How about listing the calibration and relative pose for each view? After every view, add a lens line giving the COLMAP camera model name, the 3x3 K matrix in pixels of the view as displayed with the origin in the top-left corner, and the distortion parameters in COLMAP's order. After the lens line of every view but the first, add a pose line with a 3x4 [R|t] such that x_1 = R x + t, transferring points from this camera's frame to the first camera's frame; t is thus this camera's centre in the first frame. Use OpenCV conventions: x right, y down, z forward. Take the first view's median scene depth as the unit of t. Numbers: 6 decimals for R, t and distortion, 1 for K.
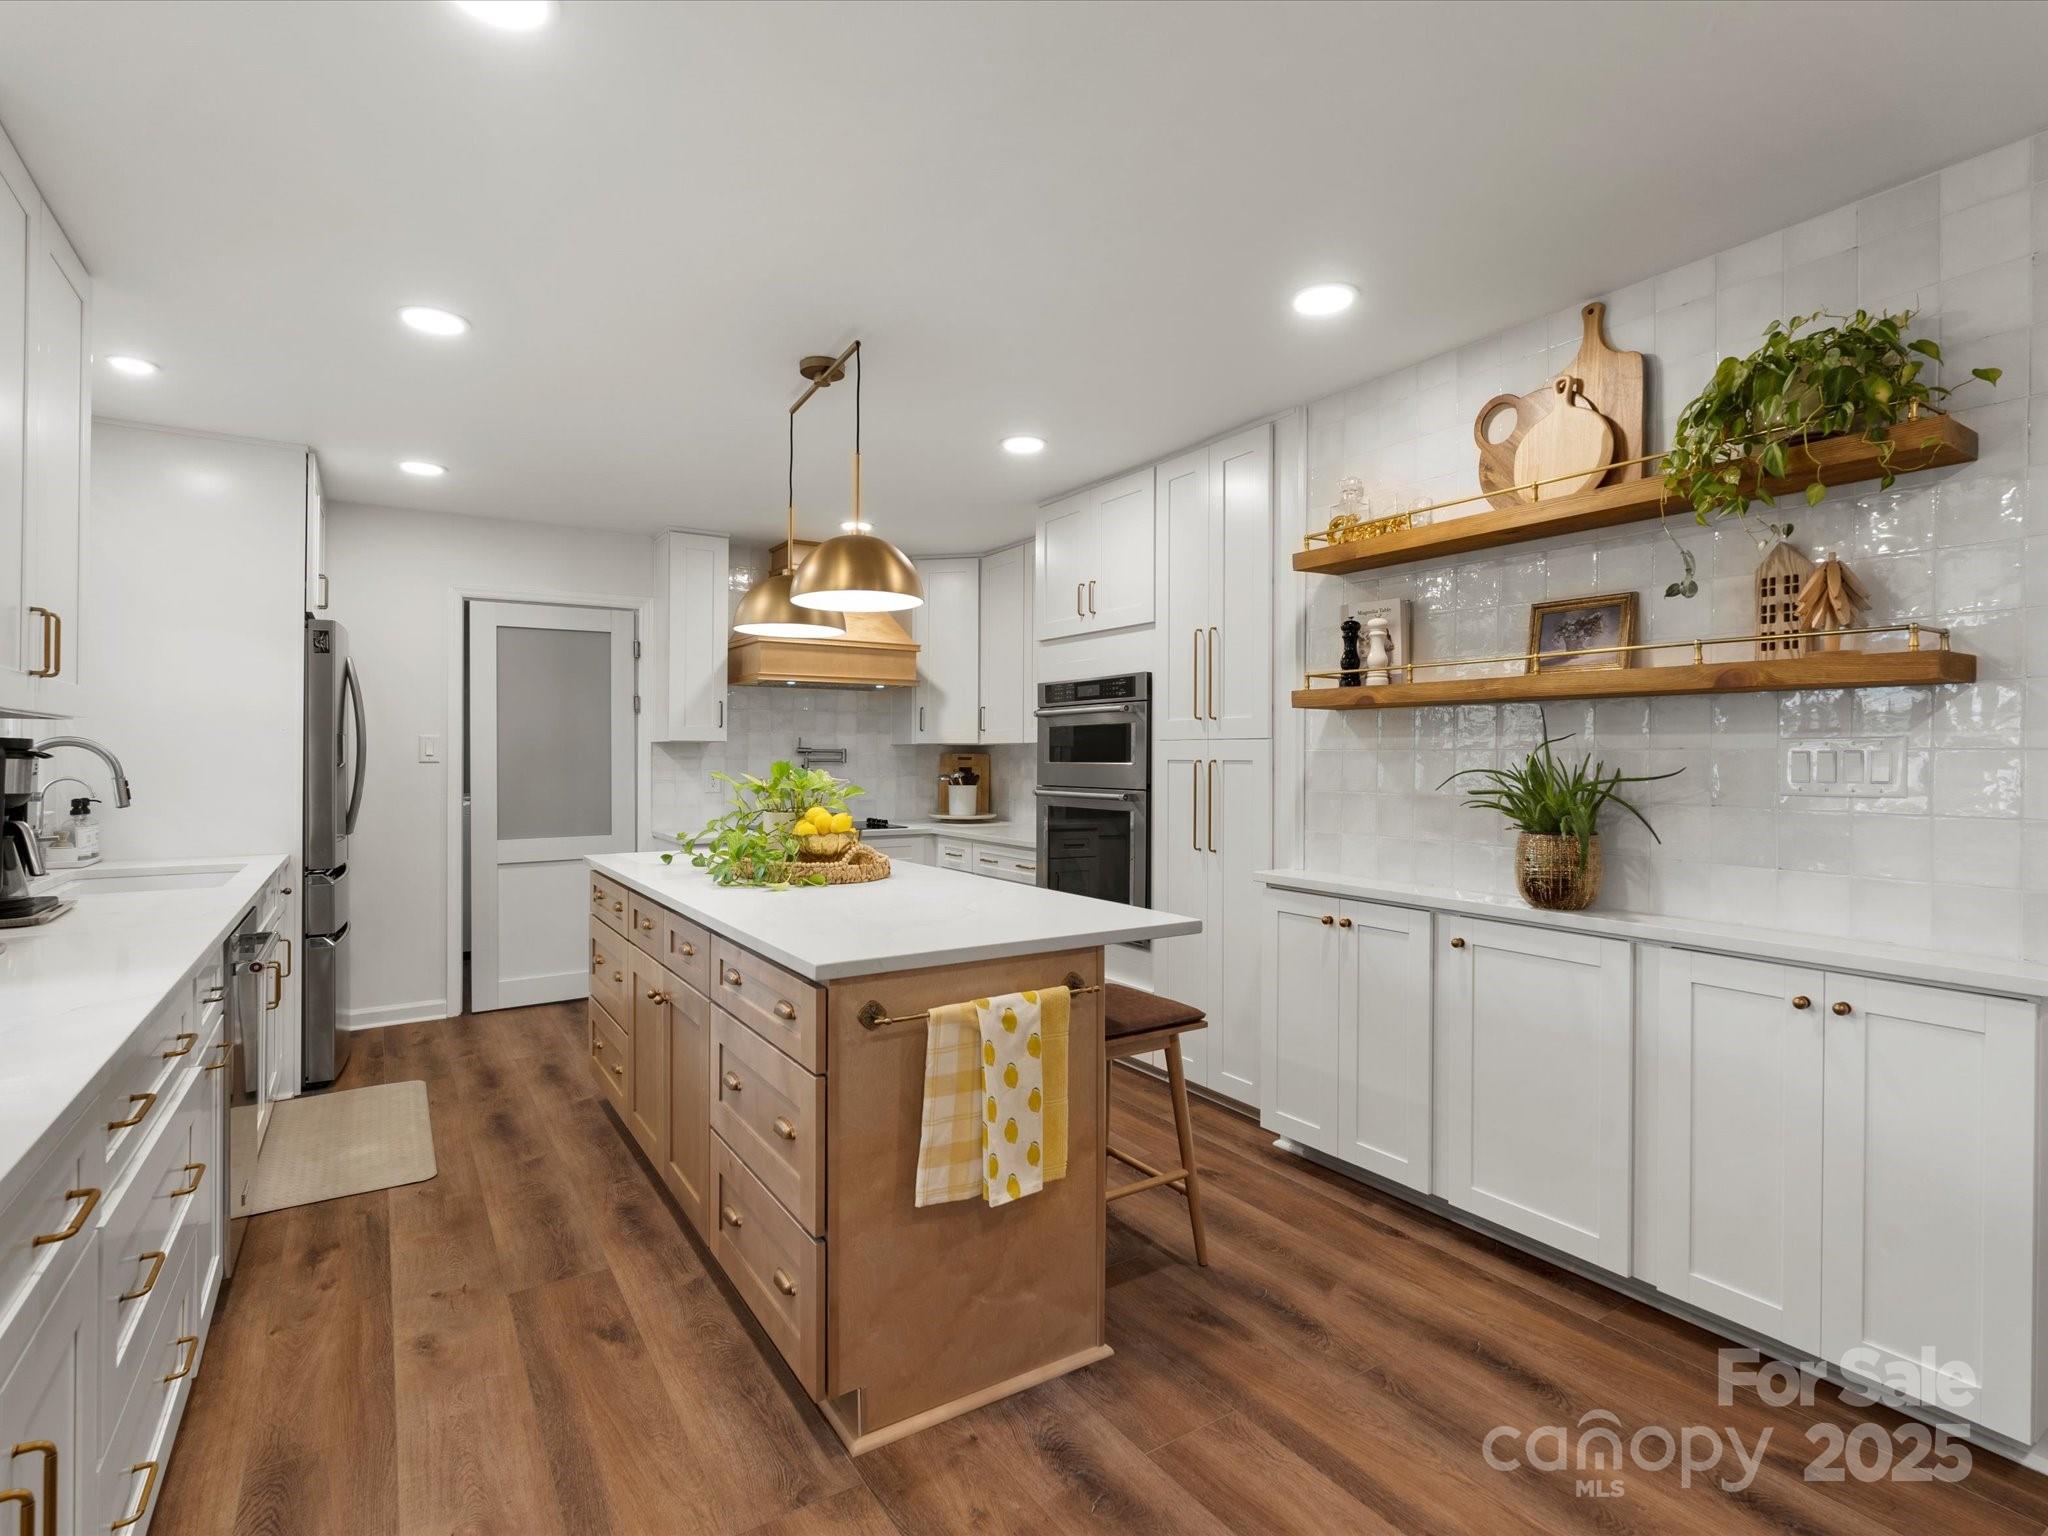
lens RADIAL K [[1017.2, 0, 1024.0], [0, 1017.2, 768.0], [0, 0, 1]] dist [0.000388, 0.000072]
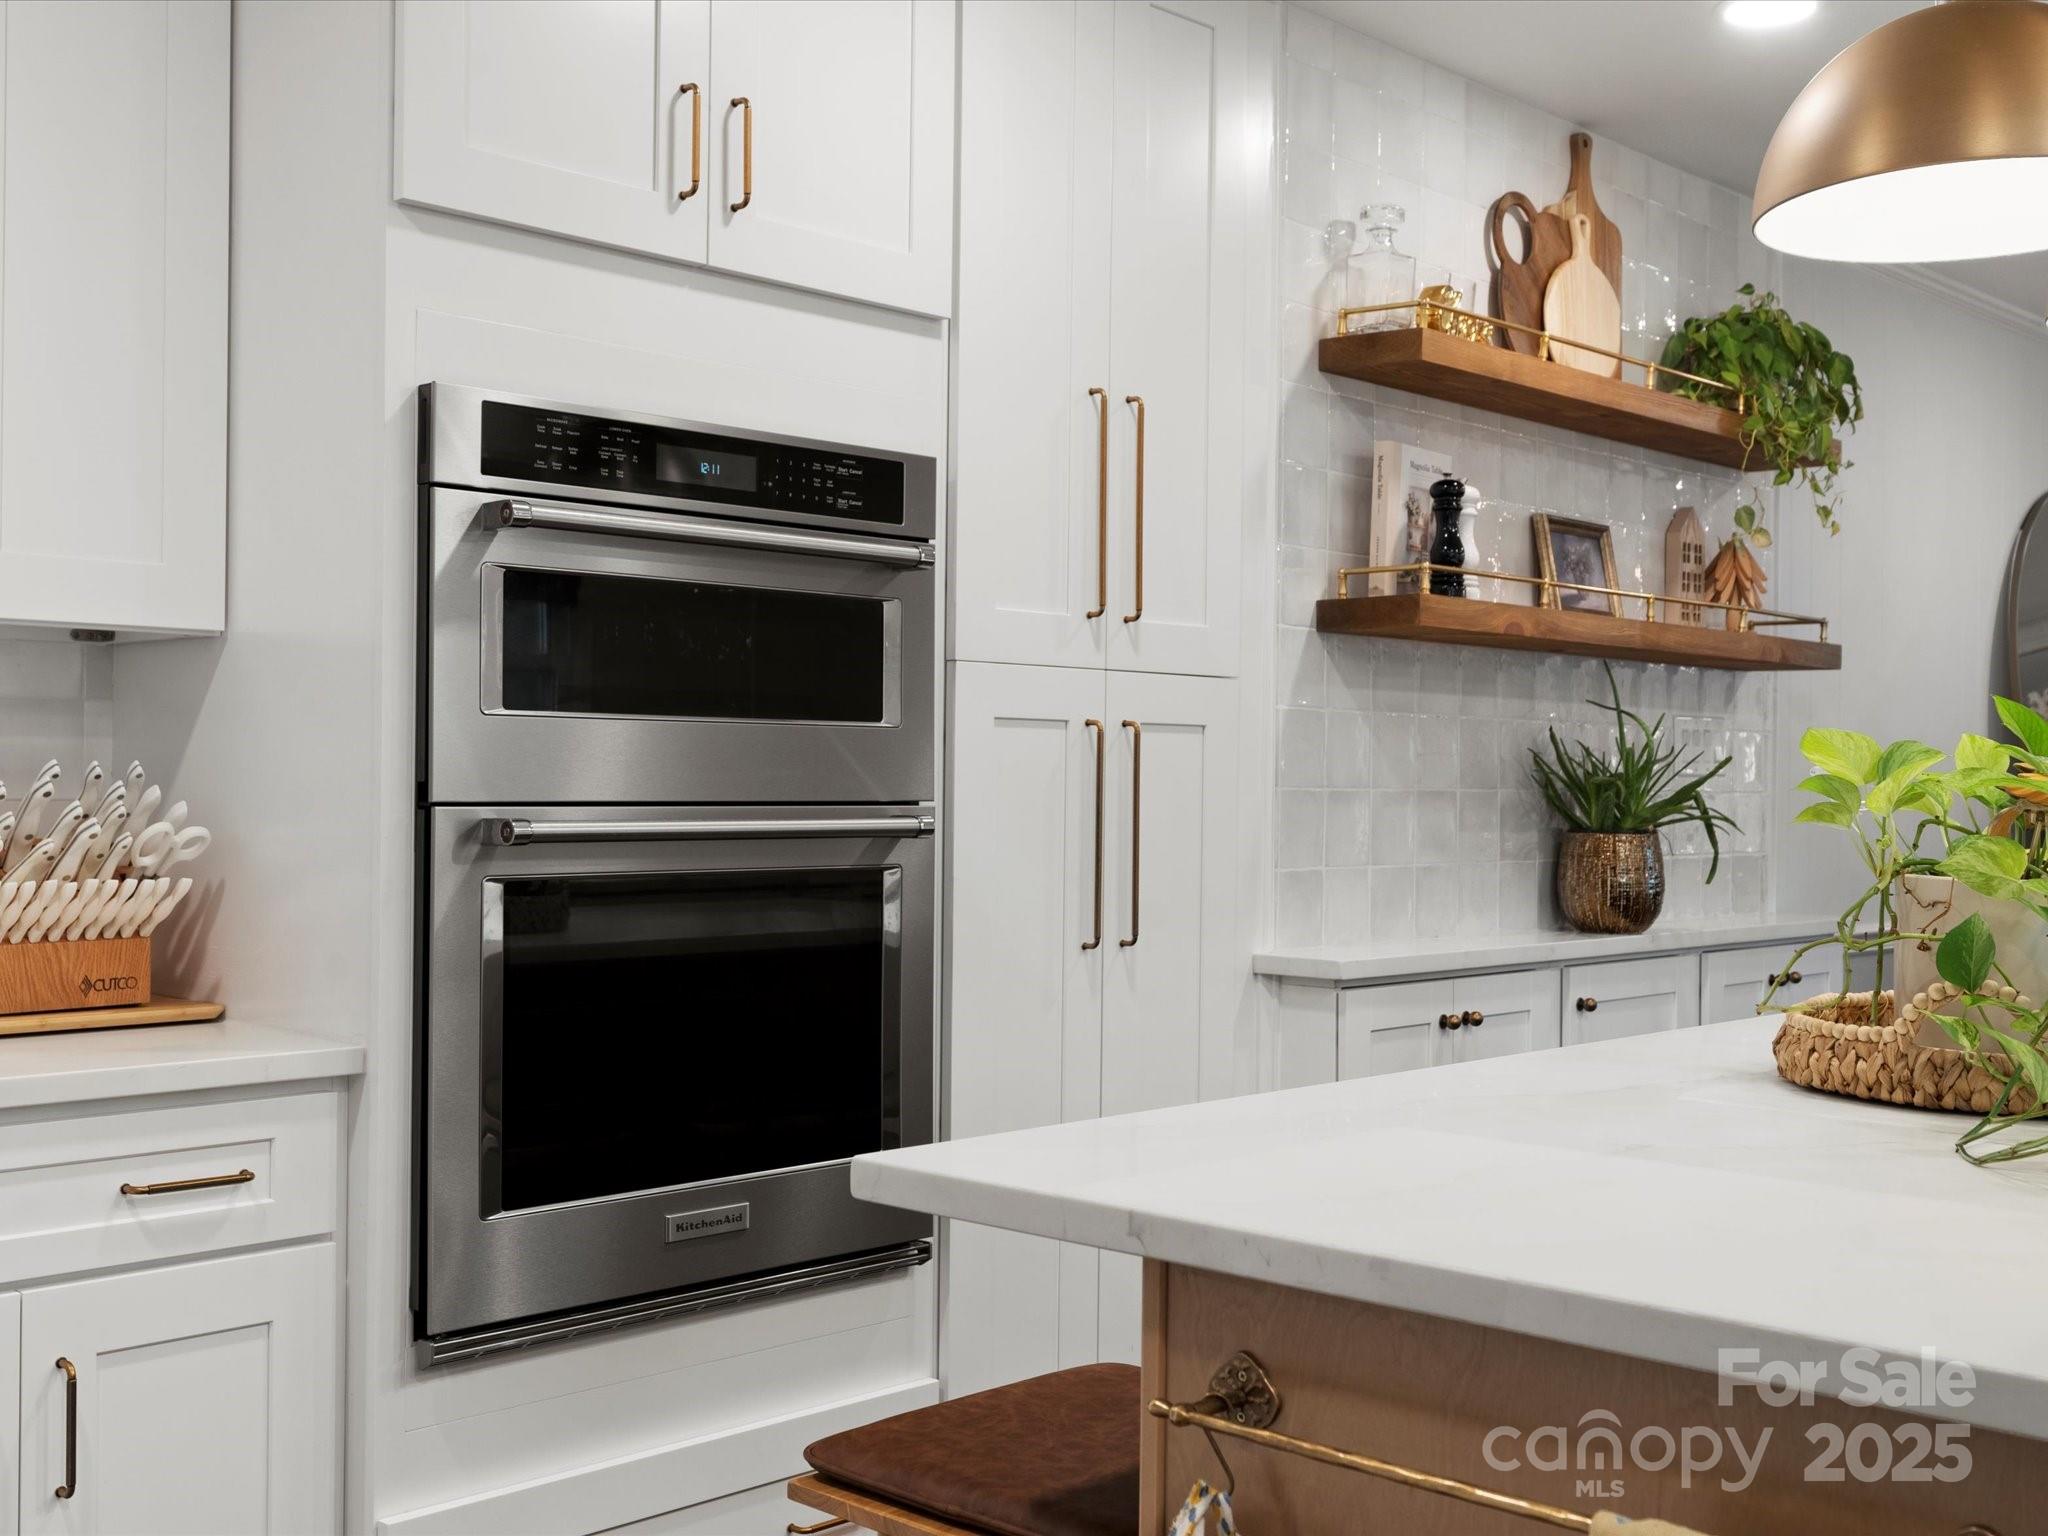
lens RADIAL K [[2221.5, 0, 1024.0], [0, 2221.5, 768.0], [0, 0, 1]] dist [0.006365, 0.002112]
pose [[-0.229885, -0.006979, 0.973193, -0.783596], [-0.003824, 0.999973, 0.006267, 0.006784], [-0.973210, -0.002281, -0.229906, 1.450888]]
